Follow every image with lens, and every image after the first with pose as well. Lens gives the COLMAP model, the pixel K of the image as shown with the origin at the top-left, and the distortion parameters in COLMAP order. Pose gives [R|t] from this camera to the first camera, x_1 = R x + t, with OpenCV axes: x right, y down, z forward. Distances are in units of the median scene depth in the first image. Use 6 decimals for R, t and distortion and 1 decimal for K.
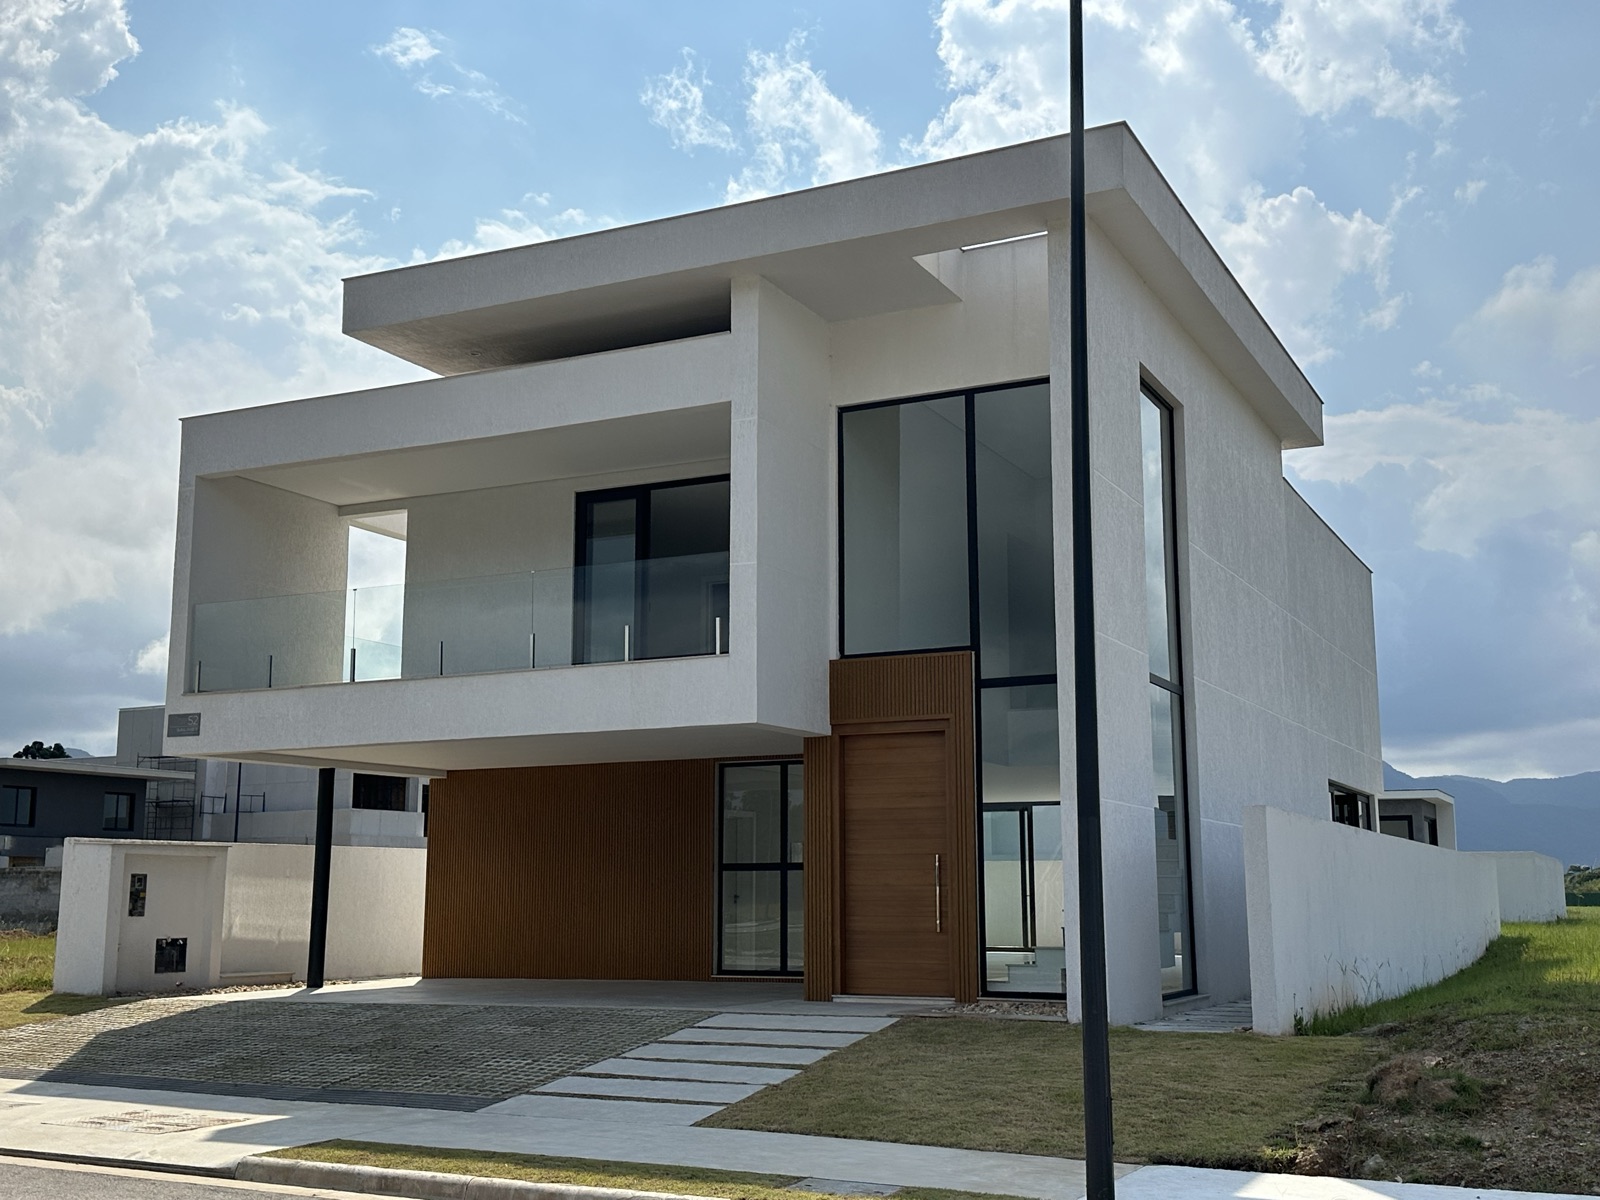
lens RADIAL K [[1723.0, 0, 804.6], [0, 1723.0, 603.4], [0, 0, 1]] dist [0.059506, 0.000000]
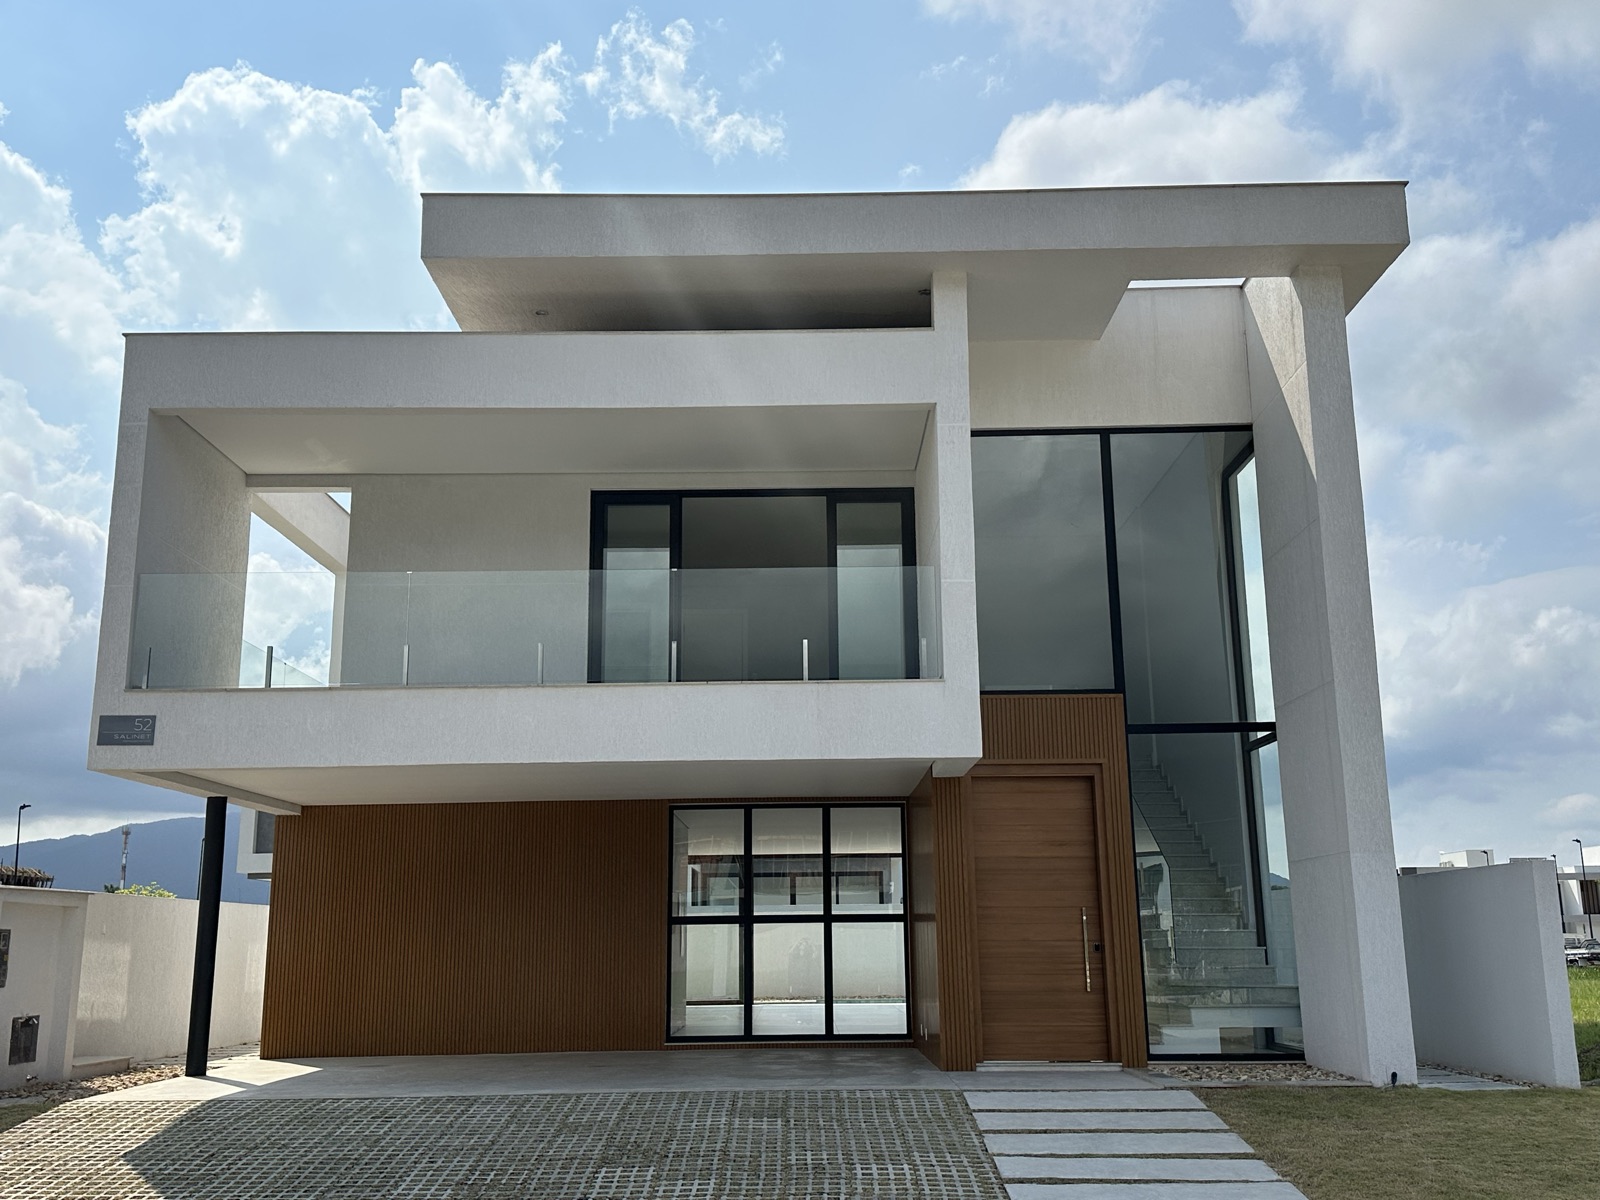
lens RADIAL K [[1513.6, 0, 793.1], [0, 1513.6, 601.2], [0, 0, 1]] dist [0.043032, 0.000000]
pose [[0.901277, 0.089383, 0.423923, -0.385475], [-0.066550, 0.995436, -0.068397, 0.040709], [-0.428101, 0.033432, 0.903112, 0.275792]]
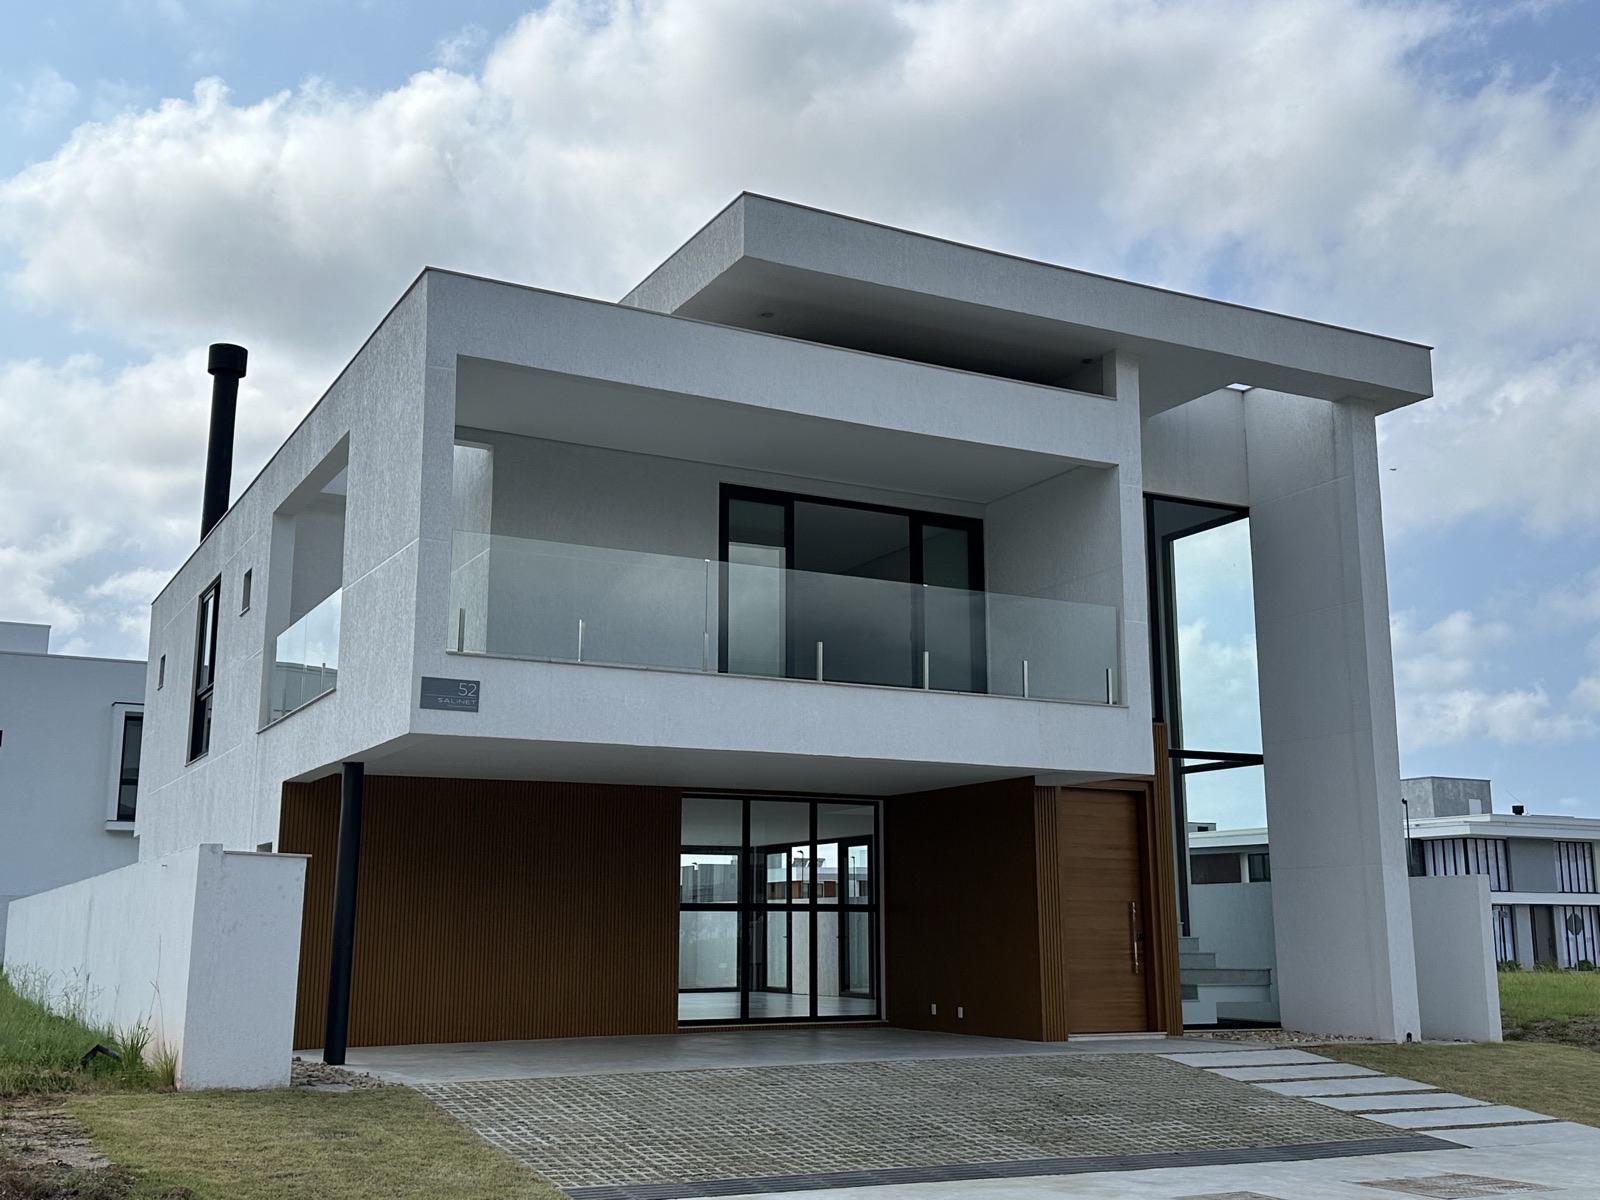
lens RADIAL K [[1664.5, 0, 799.5], [0, 1664.5, 594.6], [0, 0, 1]] dist [0.062629, 0.000000]
pose [[0.576807, 0.166300, 0.799773, -0.837072], [-0.140239, 0.984682, -0.103607, 0.081486], [-0.804752, -0.052398, 0.591294, 0.483914]]
